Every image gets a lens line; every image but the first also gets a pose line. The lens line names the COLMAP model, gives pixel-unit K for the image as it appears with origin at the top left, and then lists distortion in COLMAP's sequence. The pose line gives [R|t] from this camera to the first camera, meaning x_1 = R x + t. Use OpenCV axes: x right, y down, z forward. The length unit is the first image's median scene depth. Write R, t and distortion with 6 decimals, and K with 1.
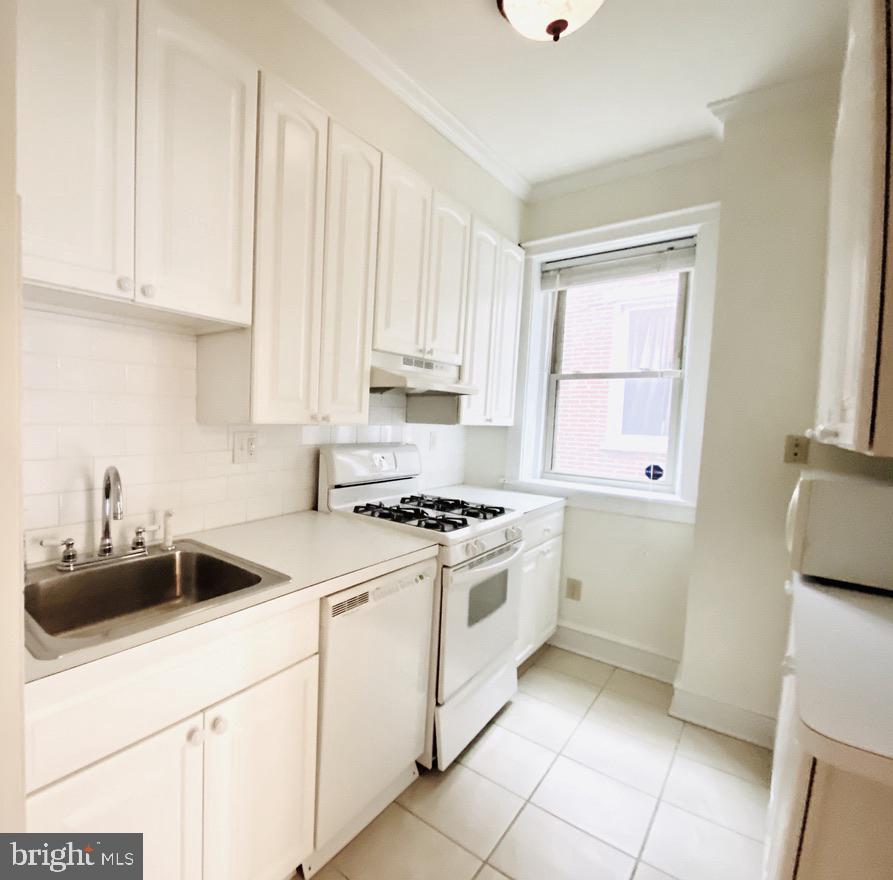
lens RADIAL K [[485.0, 0, 446.5], [0, 485.0, 440.0], [0, 0, 1]] dist [-0.020525, -0.037153]
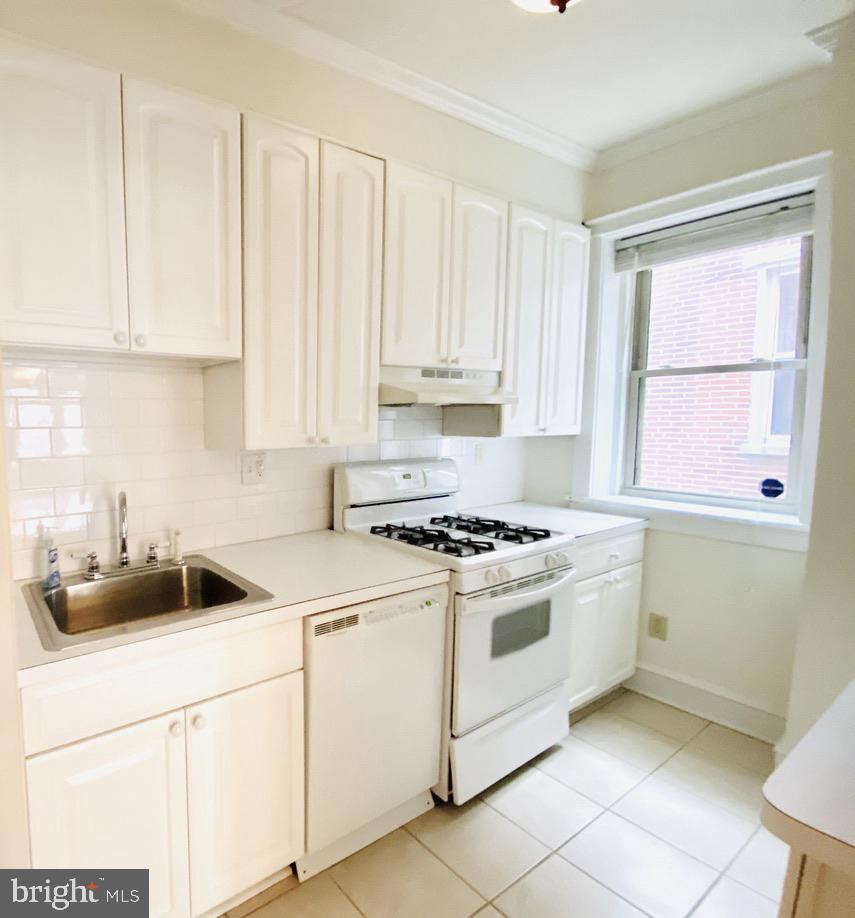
lens RADIAL K [[571.9, 0, 426.4], [0, 571.9, 449.7], [0, 0, 1]] dist [-0.071445, 0.000471]
pose [[0.965260, -0.006226, -0.261217, 0.186866], [0.011528, 0.999757, 0.018772, -0.032256], [0.261037, -0.021131, 0.965098, -0.062104]]
